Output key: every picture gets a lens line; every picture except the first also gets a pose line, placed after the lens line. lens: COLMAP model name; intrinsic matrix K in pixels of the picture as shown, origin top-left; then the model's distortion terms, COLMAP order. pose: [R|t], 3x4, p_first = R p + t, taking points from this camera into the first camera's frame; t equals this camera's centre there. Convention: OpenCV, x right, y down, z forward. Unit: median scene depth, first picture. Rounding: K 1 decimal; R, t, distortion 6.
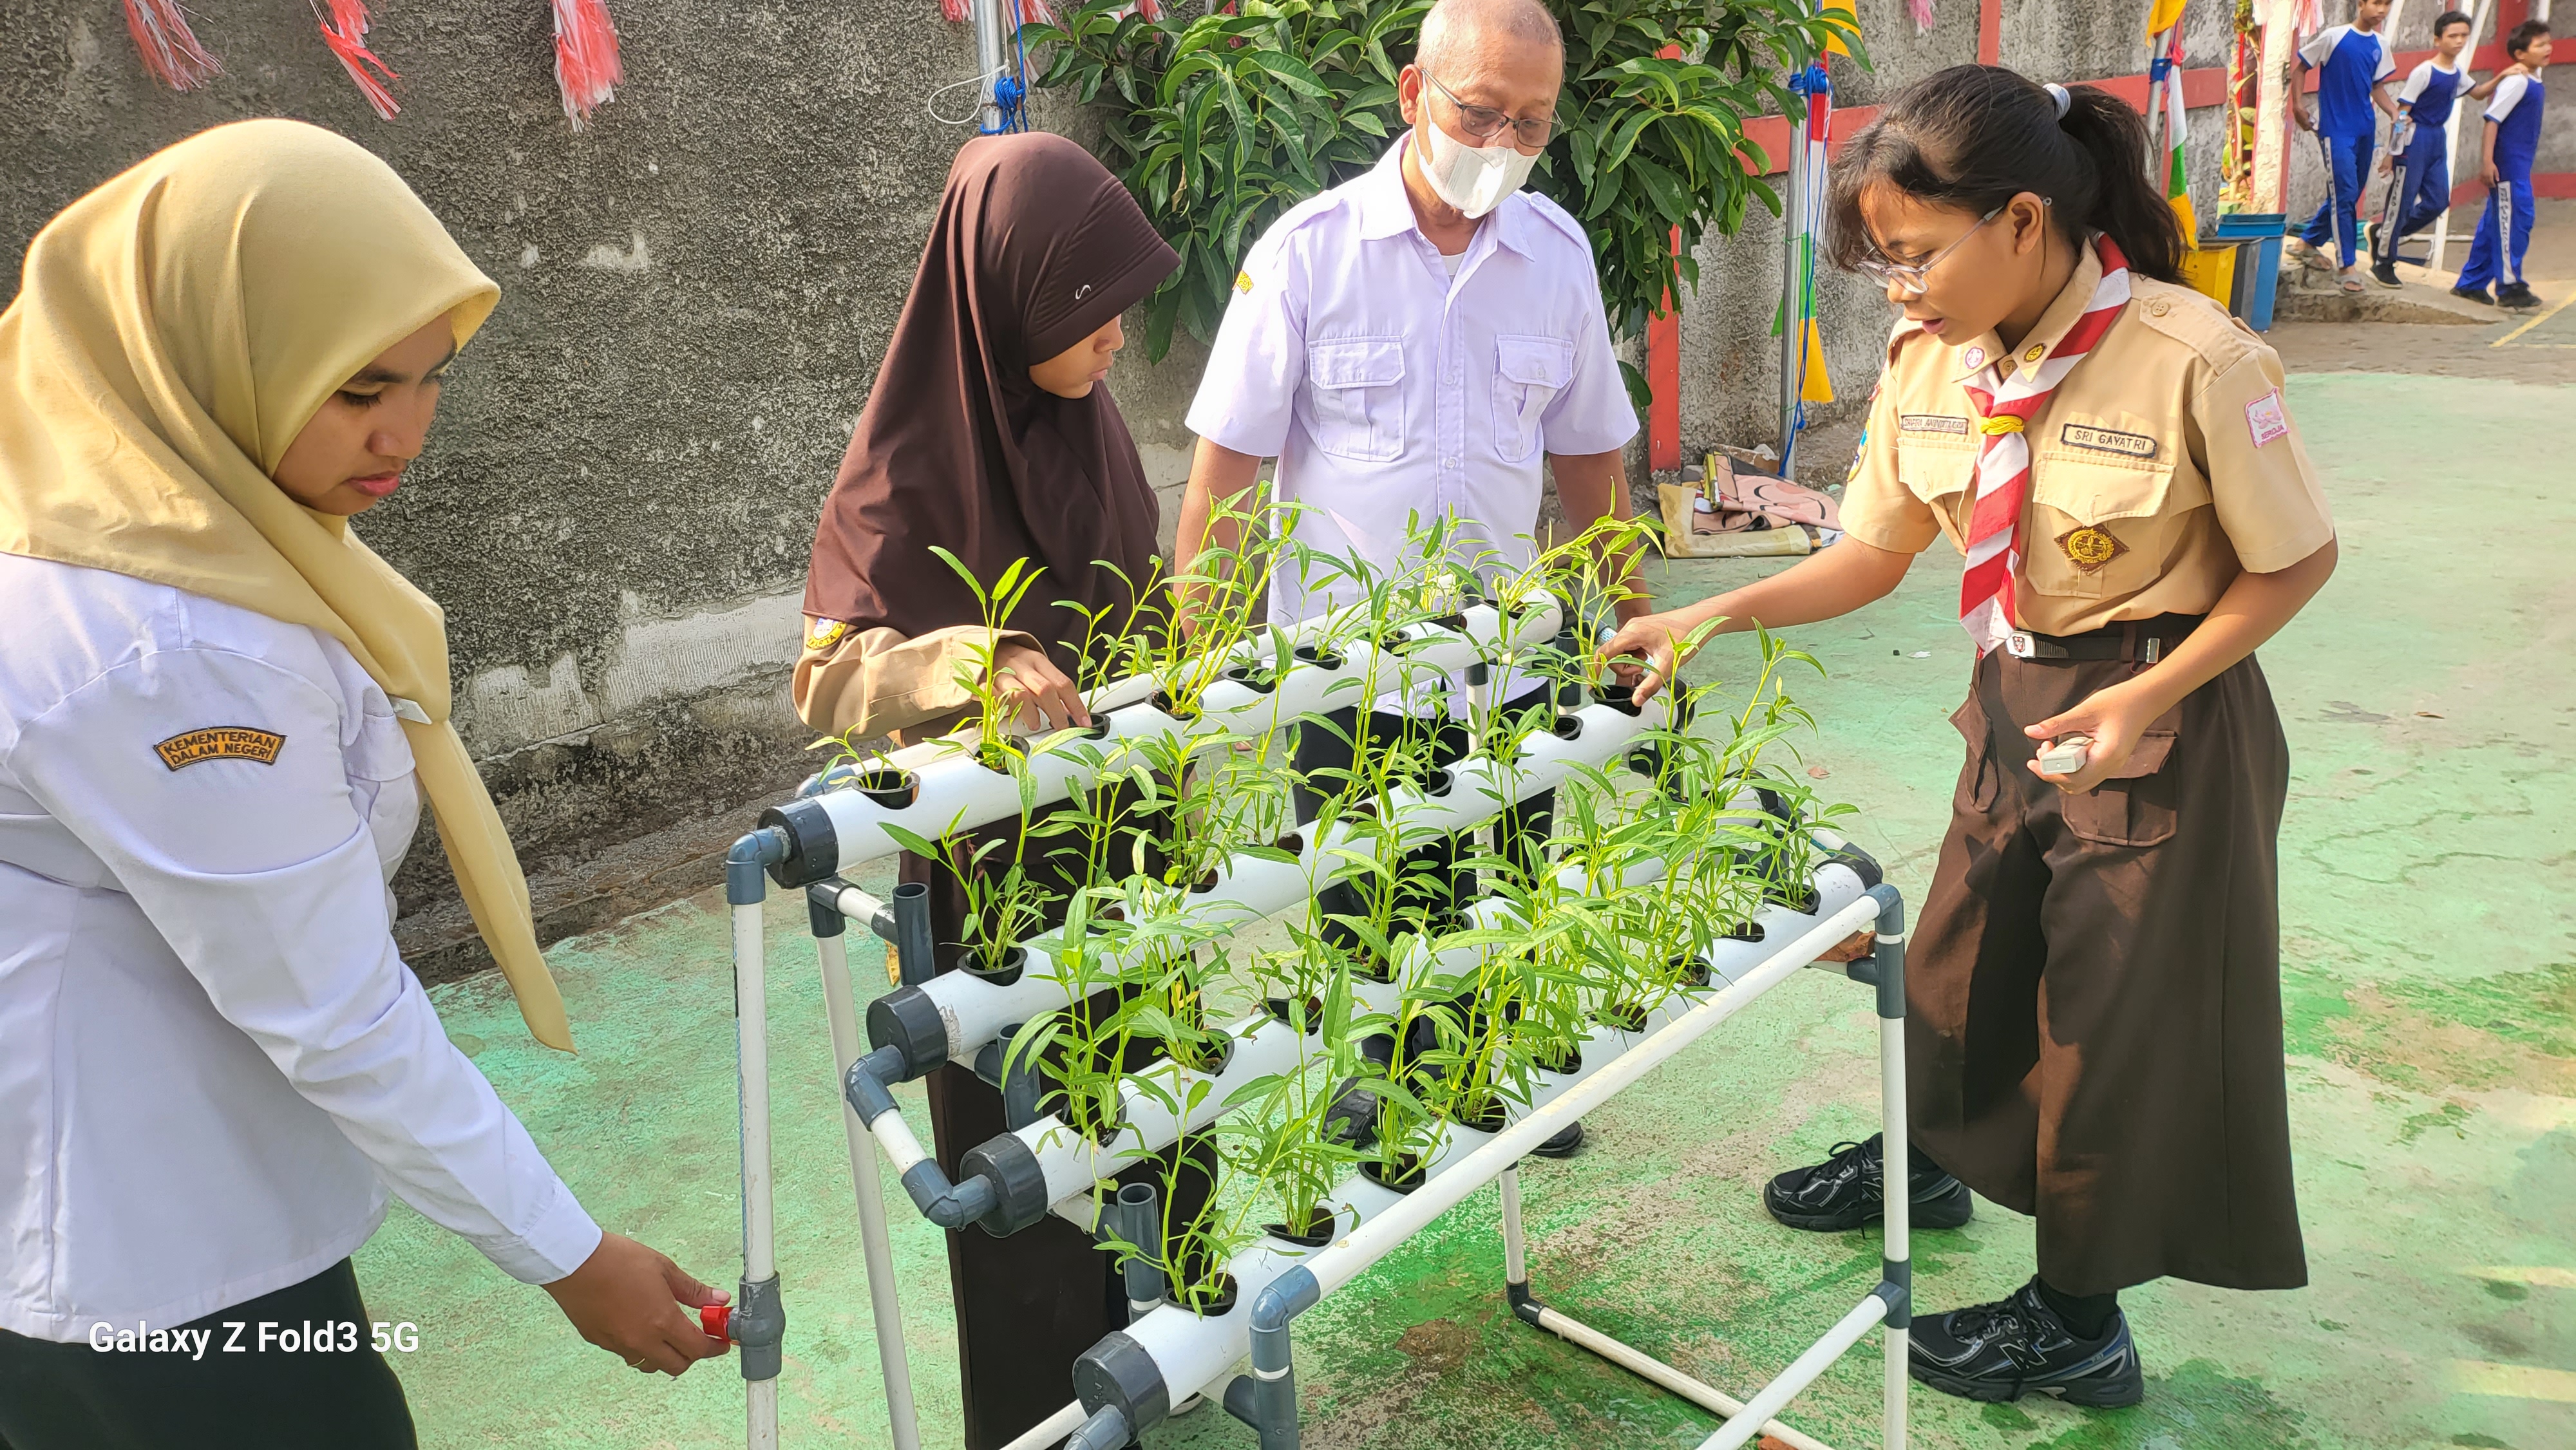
lens RADIAL K [[1815.5, 0, 1275.3], [0, 1815.5, 697.6], [0, 0, 1]] dist [0.061394, -0.062521]
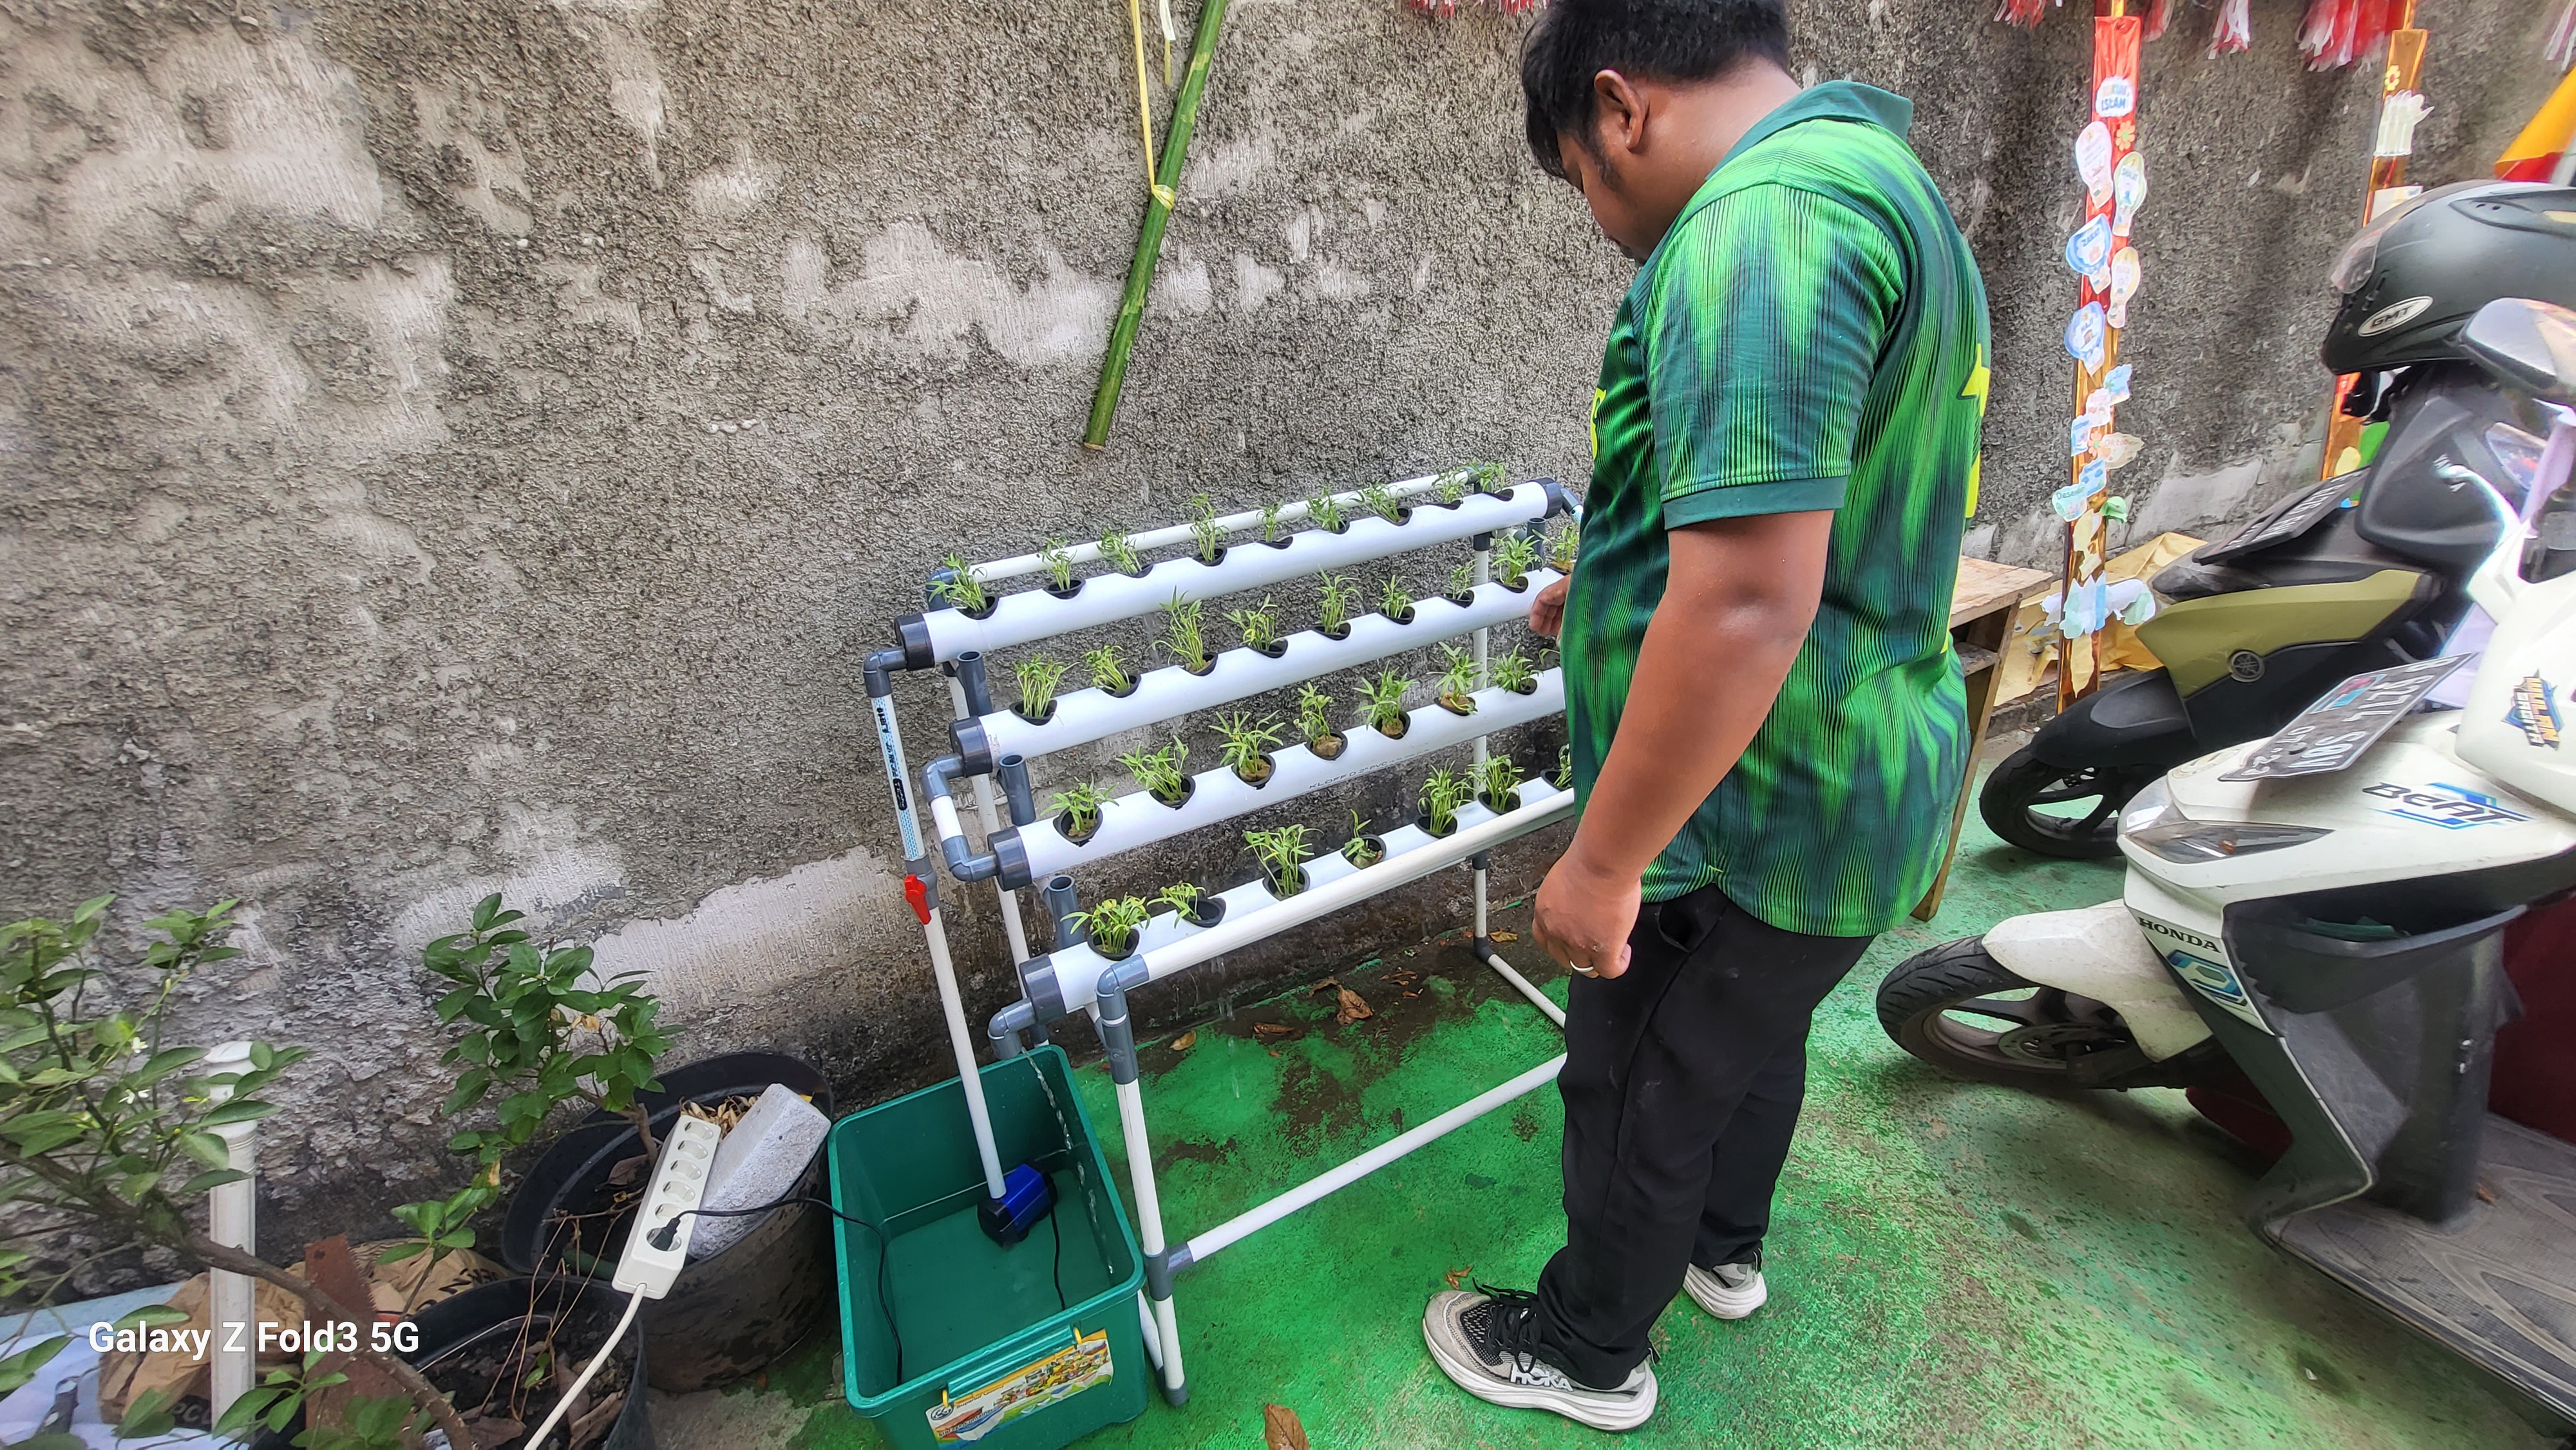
lens RADIAL K [[1010.4, 0, 1298.0], [0, 1010.4, 718.7], [0, 0, 1]] dist [-0.004457, -0.000157]
pose [[0.920726, 0.201112, -0.334392, -0.647496], [-0.133002, 0.967382, 0.215596, 0.058166], [0.366844, -0.154030, 0.917442, 0.042709]]
